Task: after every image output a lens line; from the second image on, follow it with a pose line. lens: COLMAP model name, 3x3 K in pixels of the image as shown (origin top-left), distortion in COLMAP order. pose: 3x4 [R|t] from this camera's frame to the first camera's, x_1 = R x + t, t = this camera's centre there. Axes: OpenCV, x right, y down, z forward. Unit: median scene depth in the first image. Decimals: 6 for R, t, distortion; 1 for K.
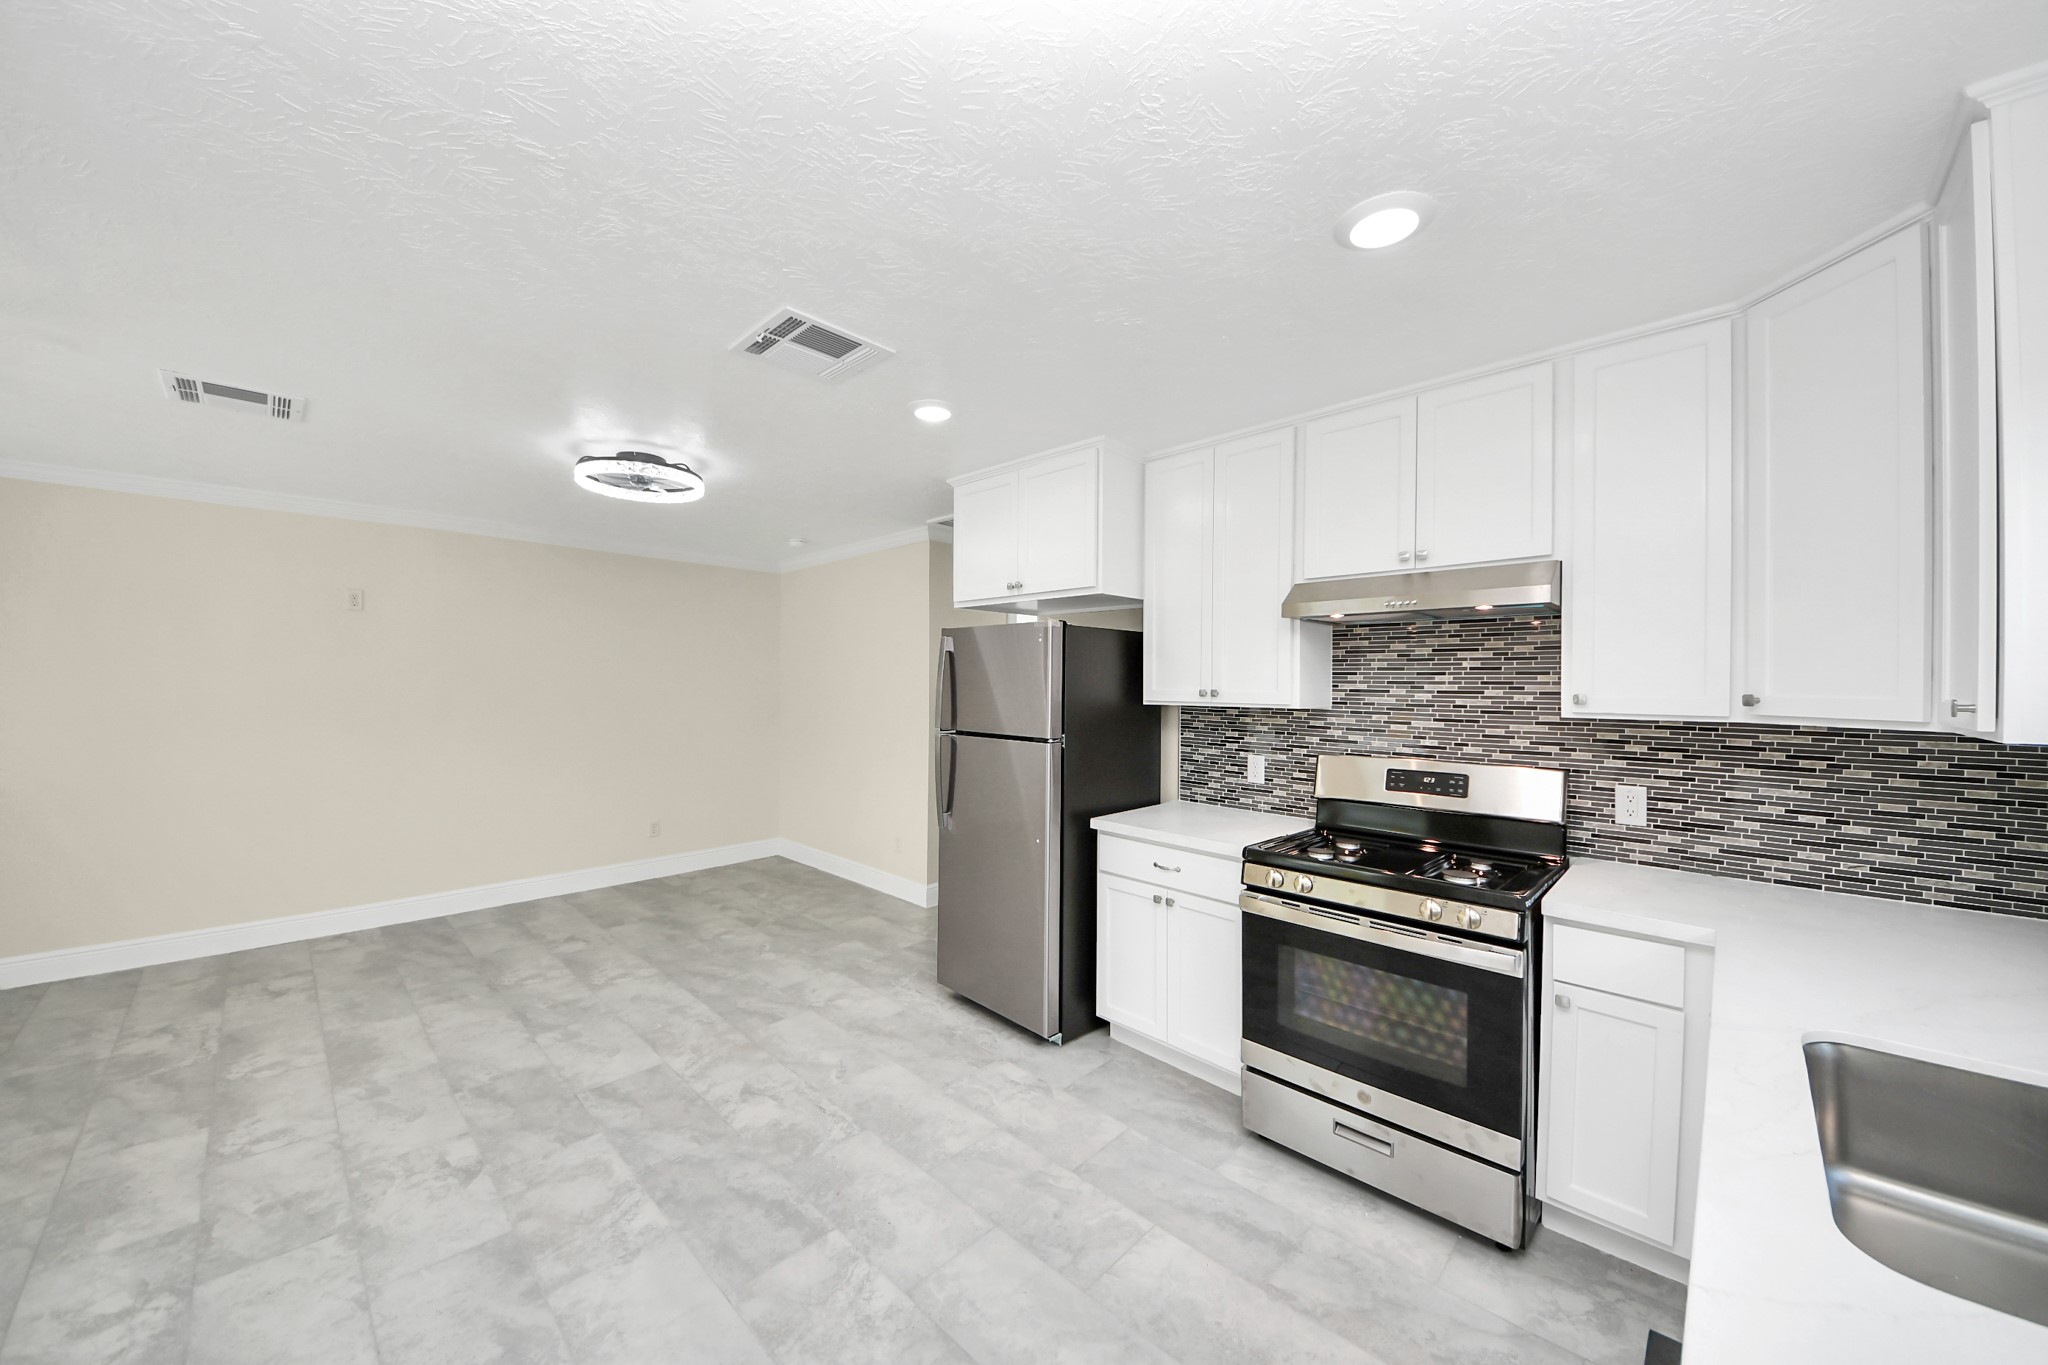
lens RADIAL K [[713.4, 0, 1010.3], [0, 713.4, 672.0], [0, 0, 1]] dist [0.008691, -0.013776]
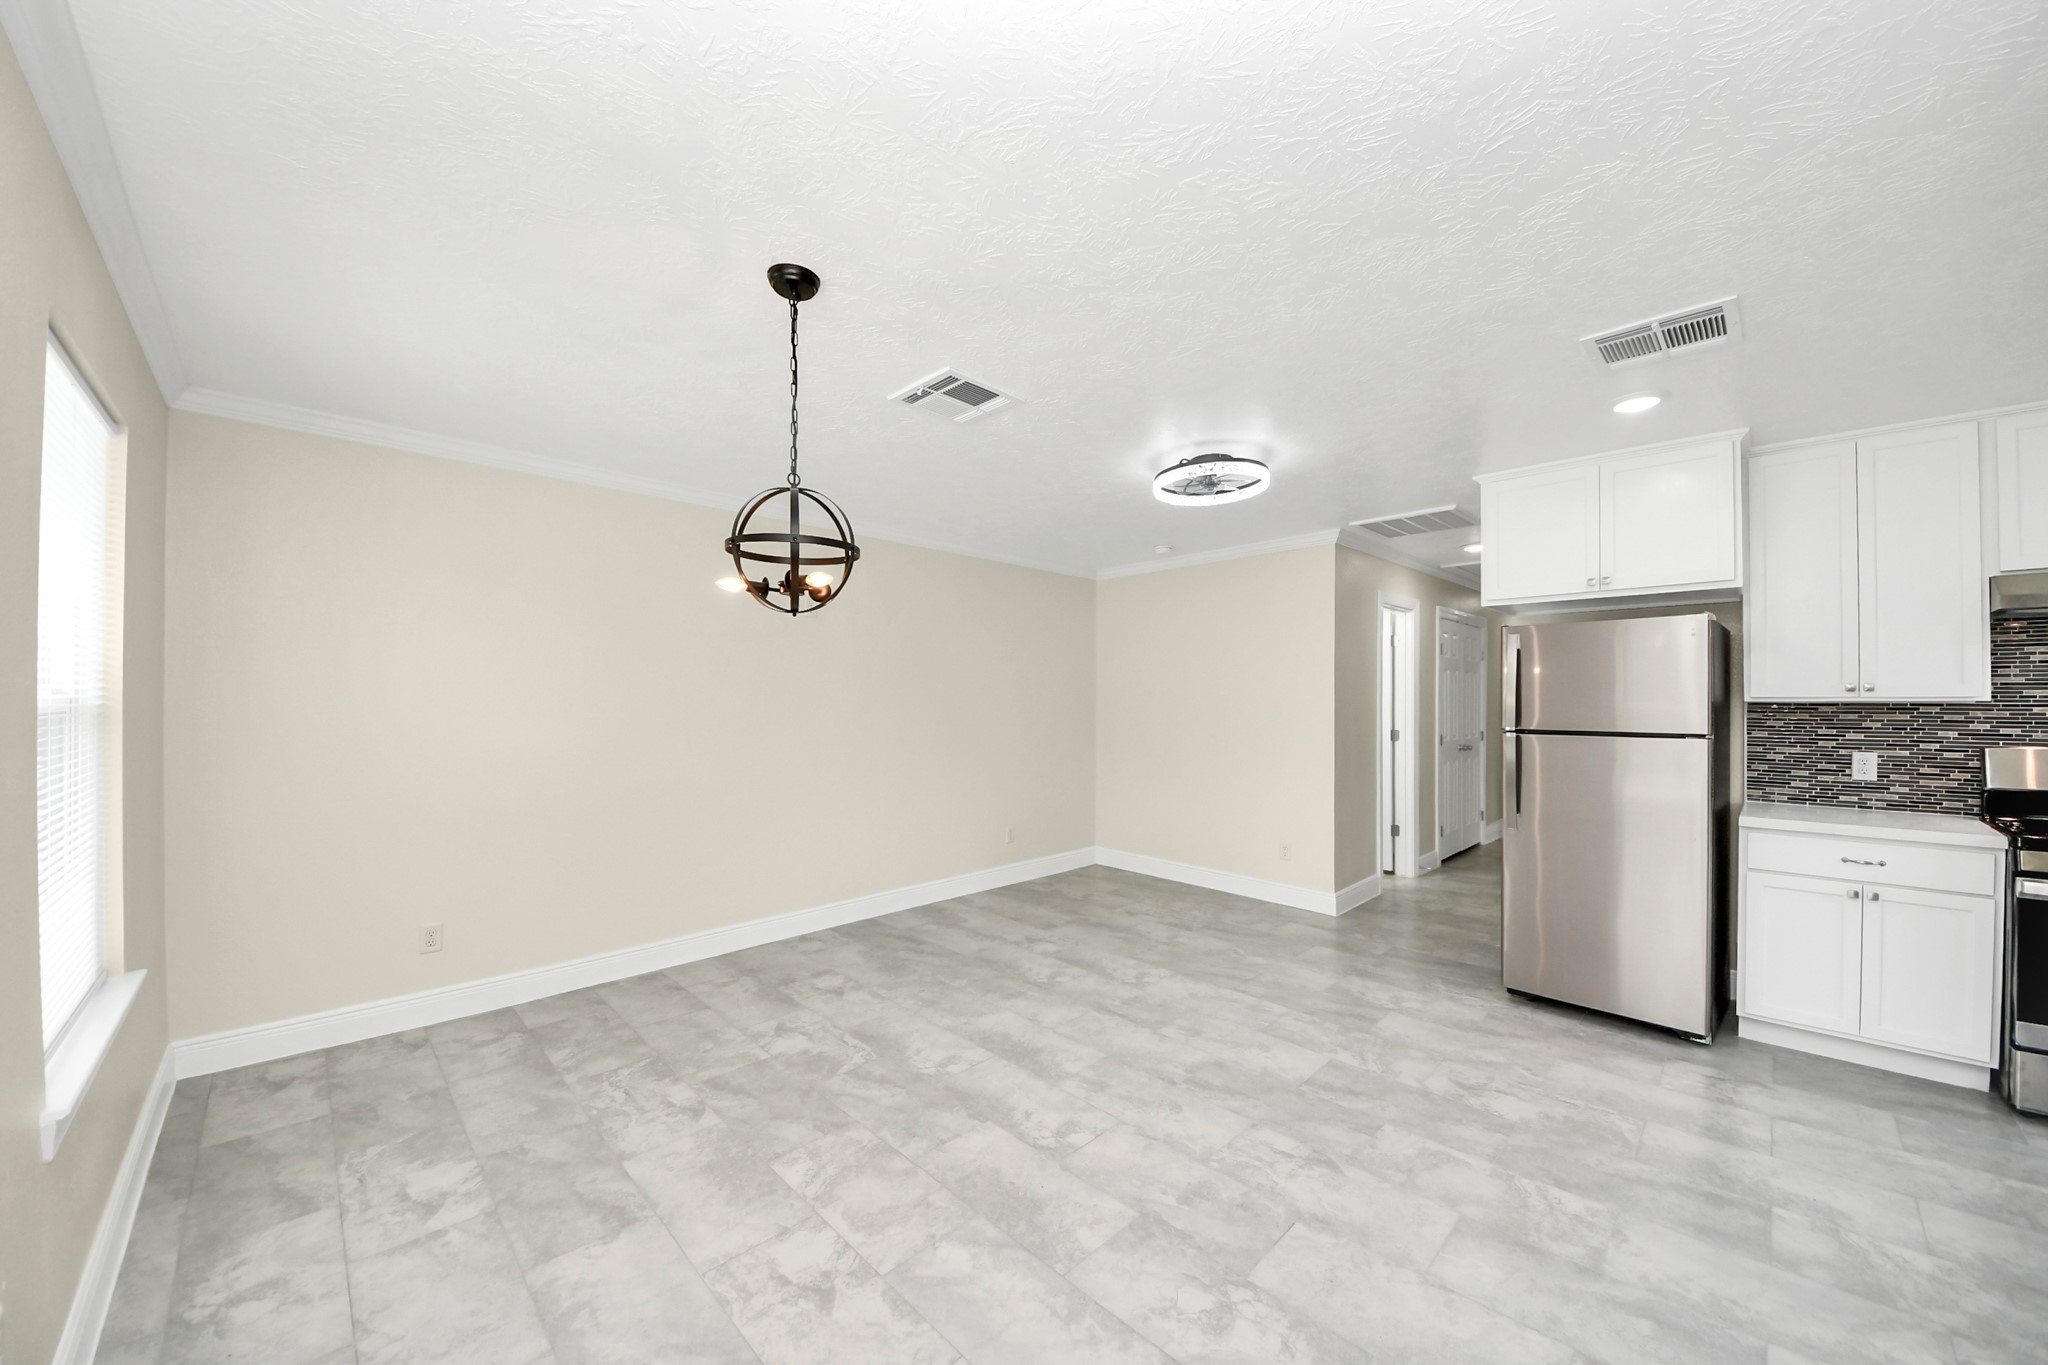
lens RADIAL K [[724.2, 0, 1025.9], [0, 724.2, 687.0], [0, 0, 1]] dist [0.042777, -0.027796]
pose [[0.999794, 0.001589, -0.020218, -0.832303], [-0.001762, 0.999962, -0.008553, 0.040236], [0.020204, 0.008587, 0.999759, -0.026045]]
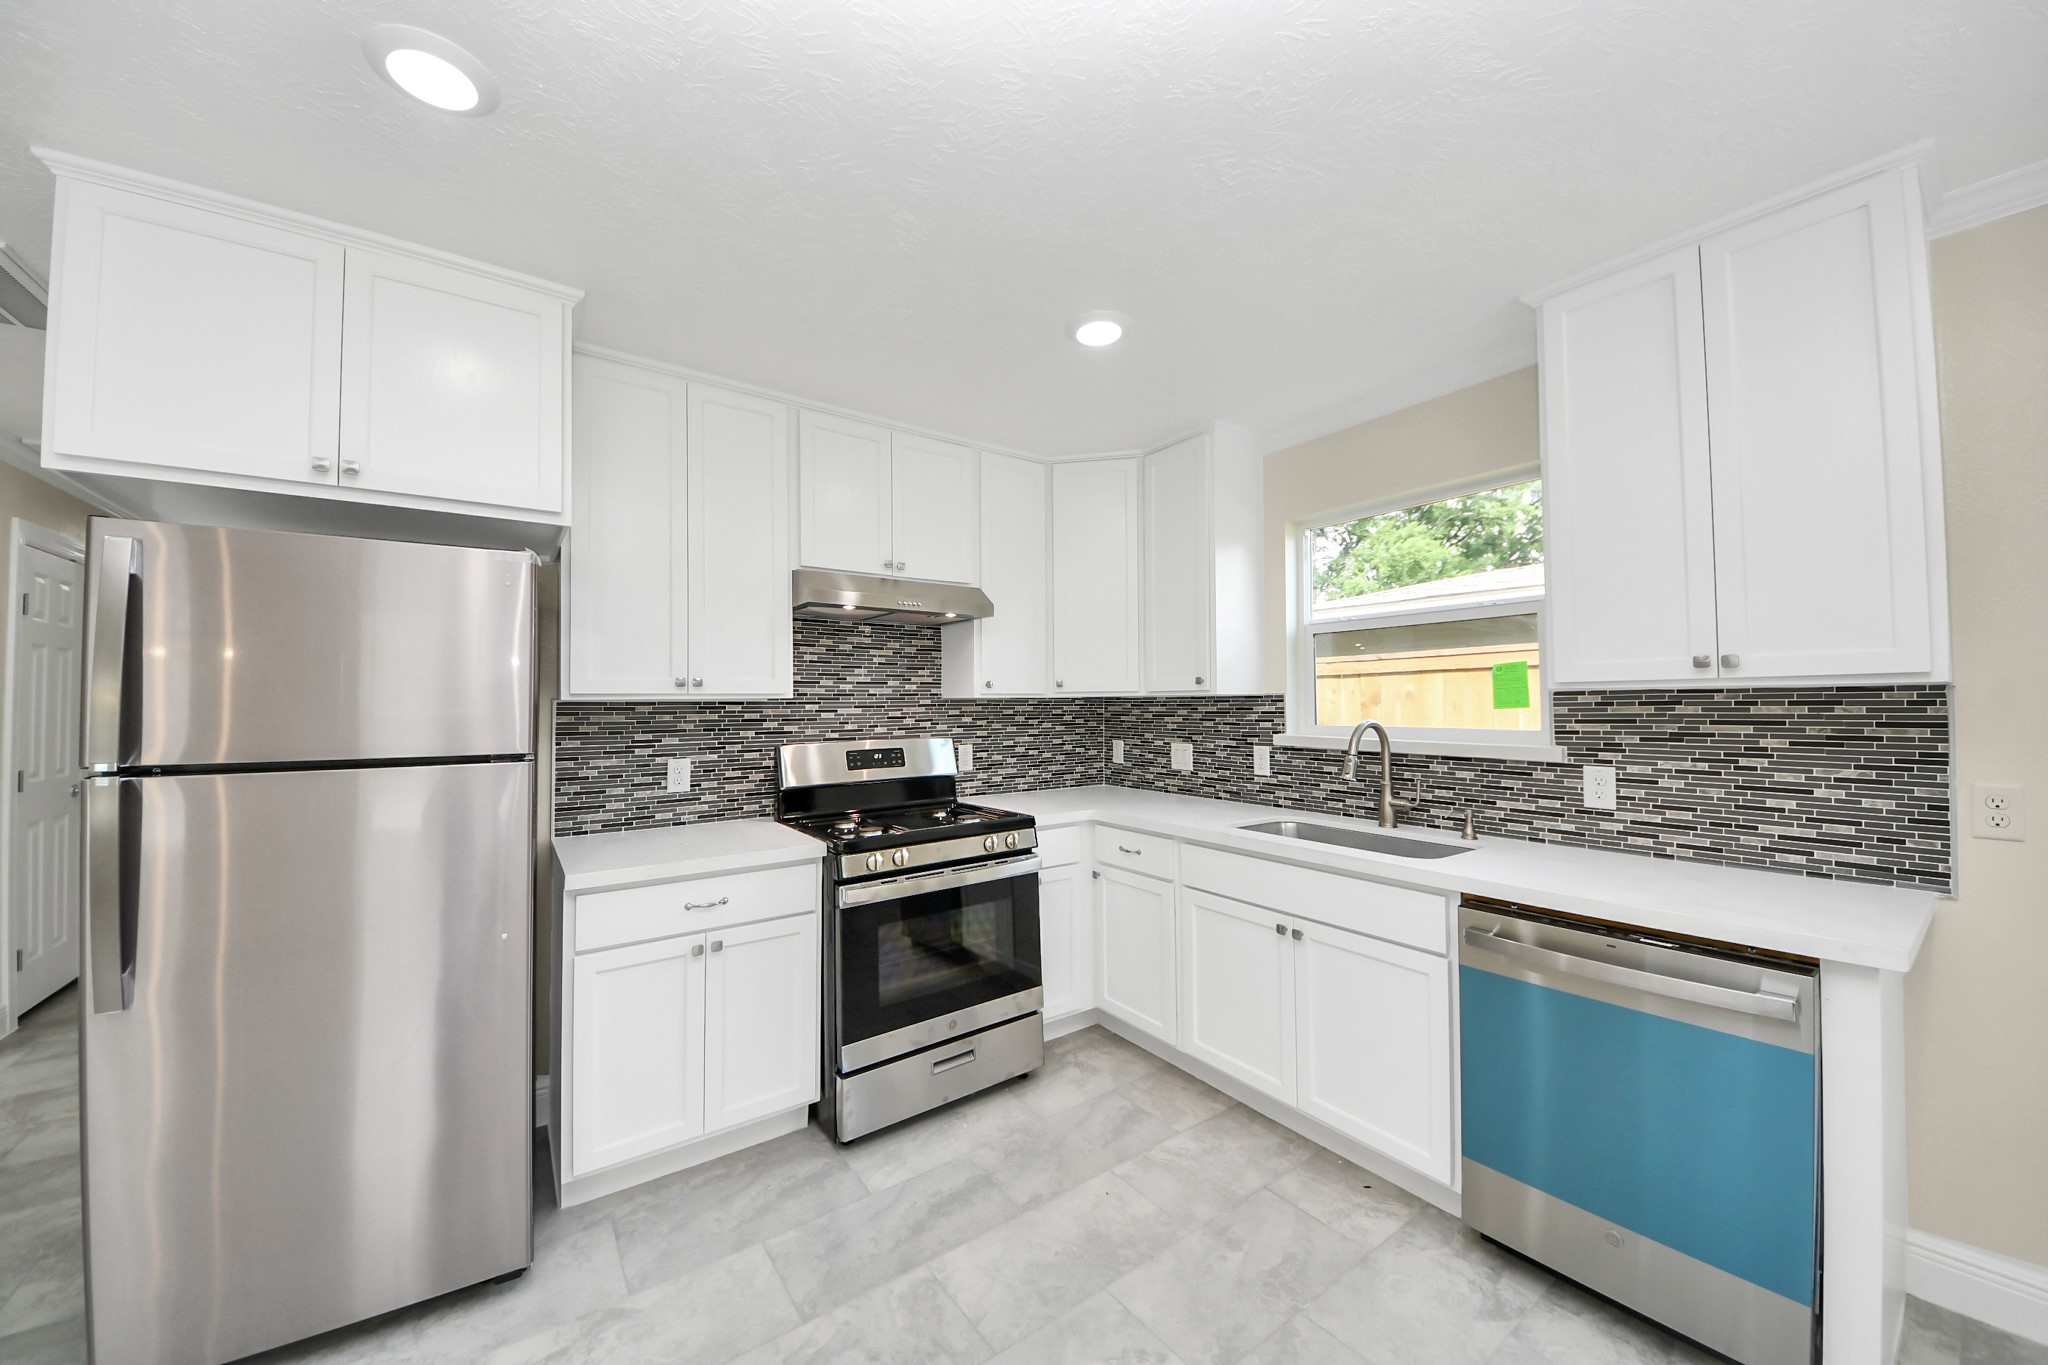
lens RADIAL K [[708.1, 0, 1029.9], [0, 708.1, 671.8], [0, 0, 1]] dist [0.017214, -0.013771]
pose [[0.181286, 0.040093, 0.982613, -0.437085], [0.004625, 0.999123, -0.041620, 0.053435], [-0.983420, 0.012090, 0.180941, 0.462696]]
